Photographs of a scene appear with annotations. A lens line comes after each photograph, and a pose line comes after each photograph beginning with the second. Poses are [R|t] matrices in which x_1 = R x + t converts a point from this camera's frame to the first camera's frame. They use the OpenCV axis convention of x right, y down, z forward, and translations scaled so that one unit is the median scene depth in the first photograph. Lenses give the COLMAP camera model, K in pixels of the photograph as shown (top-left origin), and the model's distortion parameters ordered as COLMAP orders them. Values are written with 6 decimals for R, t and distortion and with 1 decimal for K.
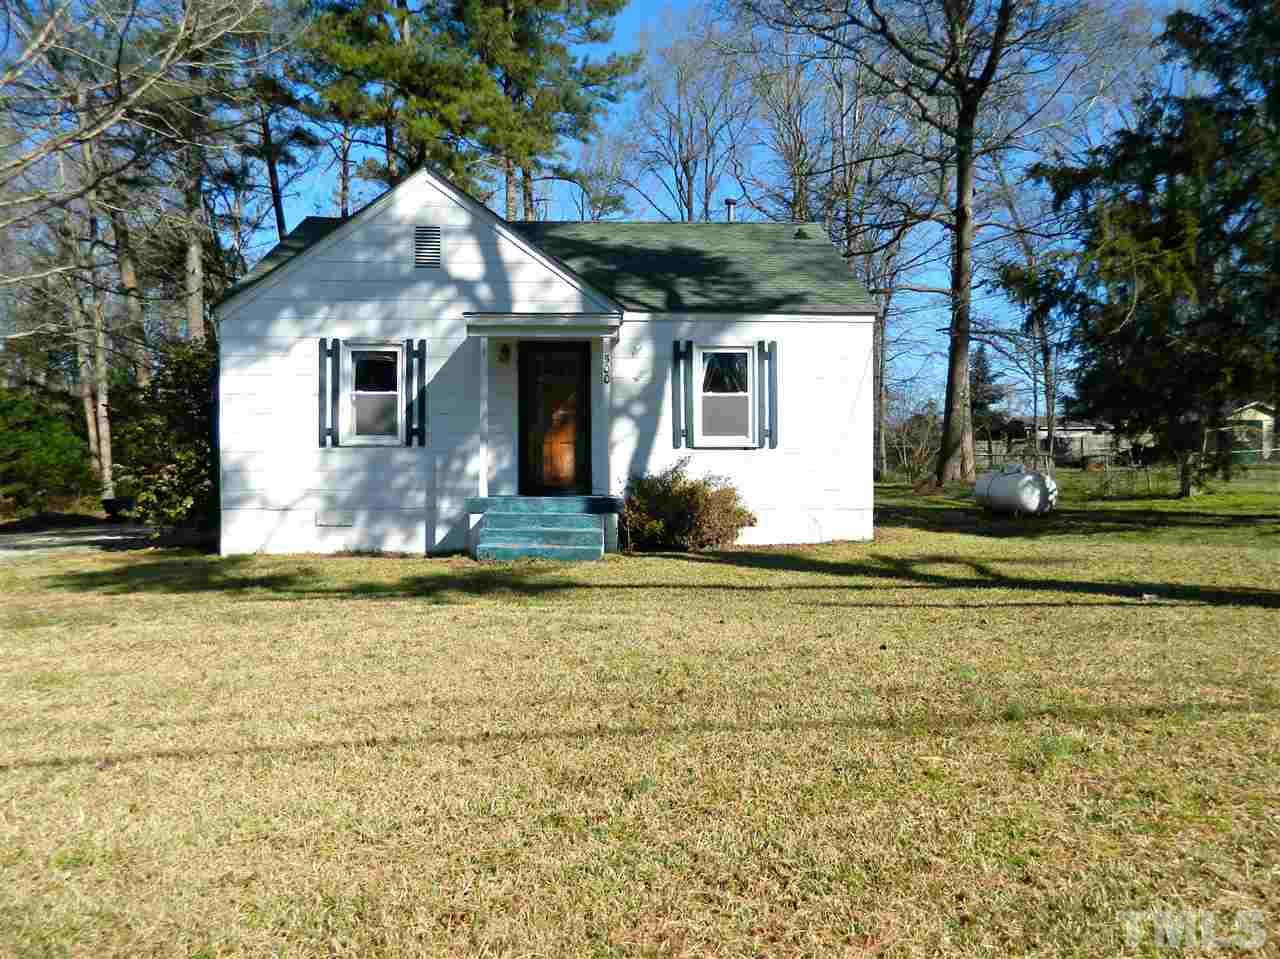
lens RADIAL K [[961.8, 0, 559.7], [0, 961.8, 496.9], [0, 0, 1]] dist [-0.009070, 0.004798]
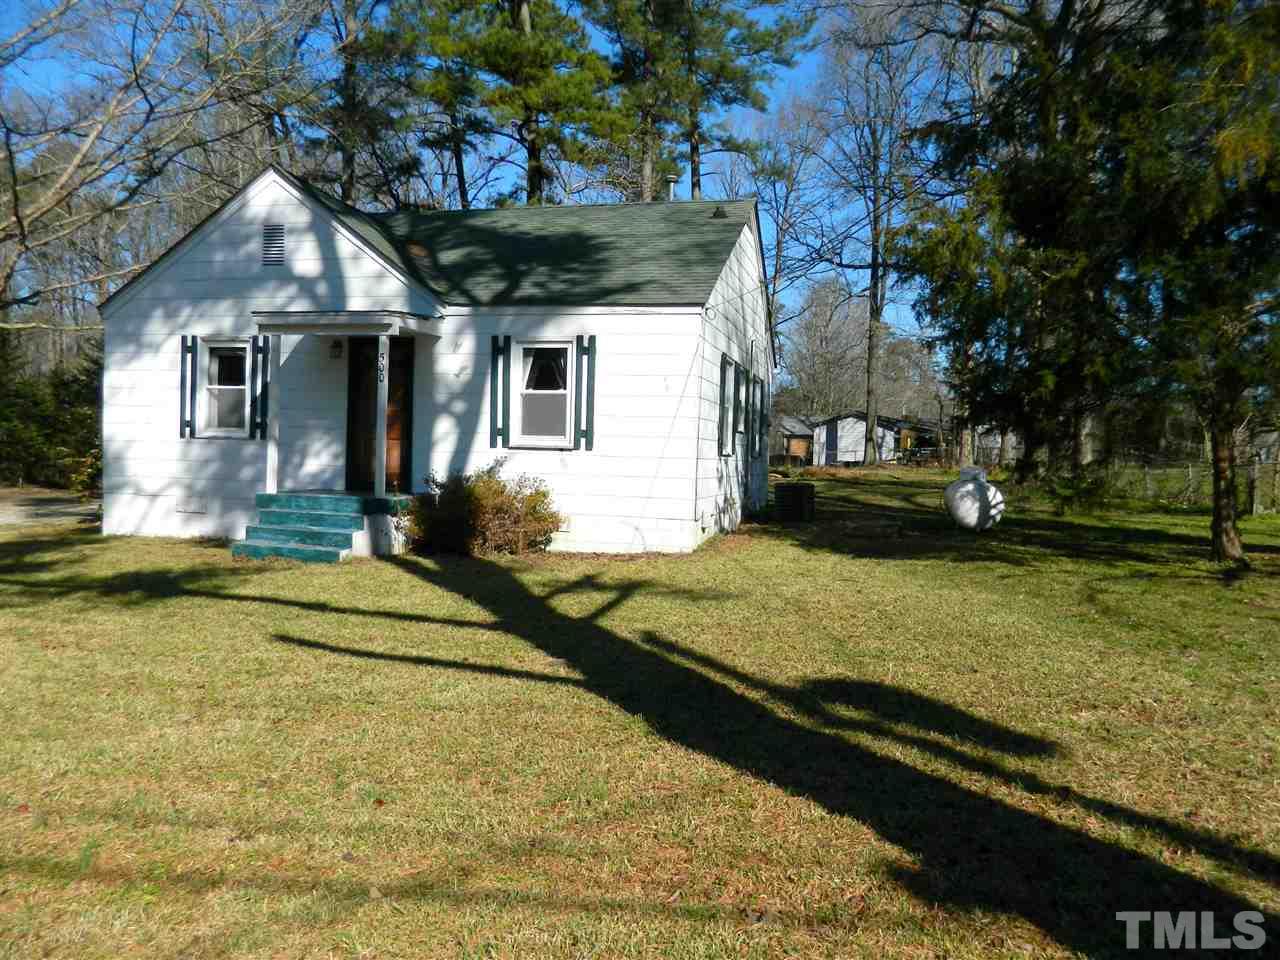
lens RADIAL K [[961.8, 0, 641.0], [0, 961.8, 479.2], [0, 0, 1]] dist [-0.009070, 0.004798]
pose [[0.964166, 0.033205, -0.263215, 0.517537], [-0.029704, 0.999410, 0.017272, -0.039873], [0.263633, -0.008835, 0.964583, 0.111922]]
